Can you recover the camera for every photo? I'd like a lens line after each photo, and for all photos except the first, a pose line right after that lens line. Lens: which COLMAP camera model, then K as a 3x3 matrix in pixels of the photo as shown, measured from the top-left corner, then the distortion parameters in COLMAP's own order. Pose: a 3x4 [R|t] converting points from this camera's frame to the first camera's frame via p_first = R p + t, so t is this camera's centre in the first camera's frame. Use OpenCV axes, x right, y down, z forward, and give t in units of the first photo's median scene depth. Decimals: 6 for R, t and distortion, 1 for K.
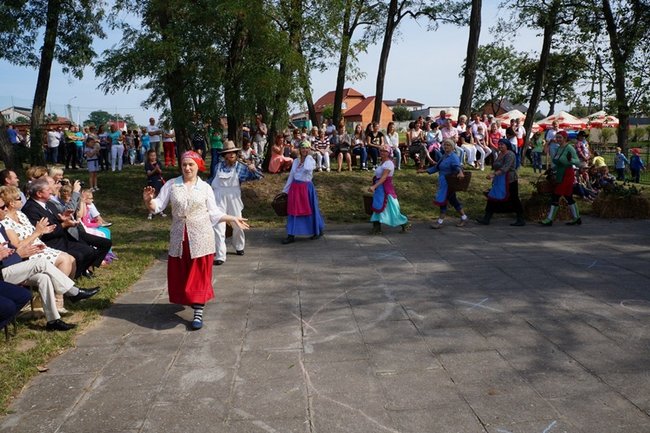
lens RADIAL K [[511.8, 0, 325.0], [0, 511.8, 216.5], [0, 0, 1]] dist [-0.016185, -0.008392]
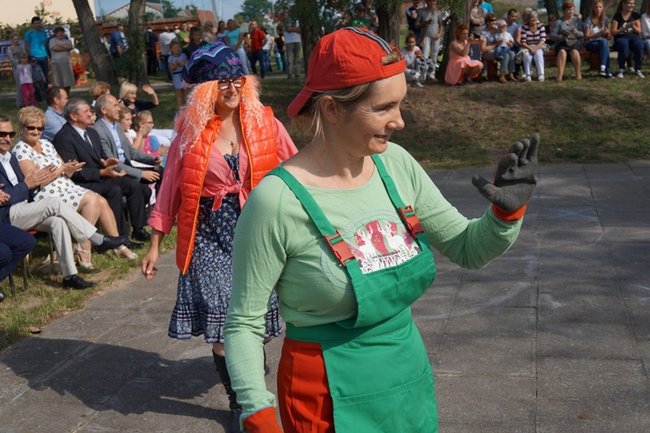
lens RADIAL K [[801.1, 0, 325.0], [0, 801.1, 216.5], [0, 0, 1]] dist [0.011436, -0.003411]
pose [[0.944359, 0.034456, -0.327107, 0.243688], [-0.009481, 0.996936, 0.077642, 0.008833], [0.328780, -0.070220, 0.941792, -0.047086]]
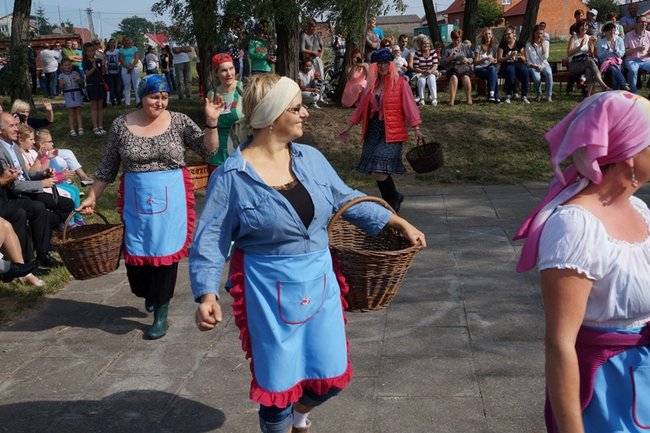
lens RADIAL K [[801.1, 0, 325.0], [0, 801.1, 216.5], [0, 0, 1]] dist [0.011436, -0.003411]
pose [[0.982611, 0.019872, -0.184611, 0.175782], [-0.010993, 0.998739, 0.048991, 0.010233], [0.185352, -0.046110, 0.981590, -0.046481]]
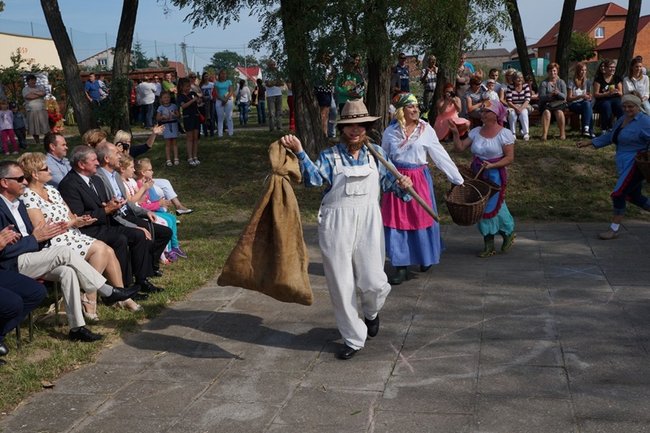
lens RADIAL K [[801.1, 0, 325.0], [0, 801.1, 216.5], [0, 0, 1]] dist [0.011436, -0.003411]
pose [[0.957629, 0.032905, -0.286118, 0.161435], [-0.031048, 0.999457, 0.011026, 0.009956], [0.286325, -0.001676, 0.958131, -0.055490]]
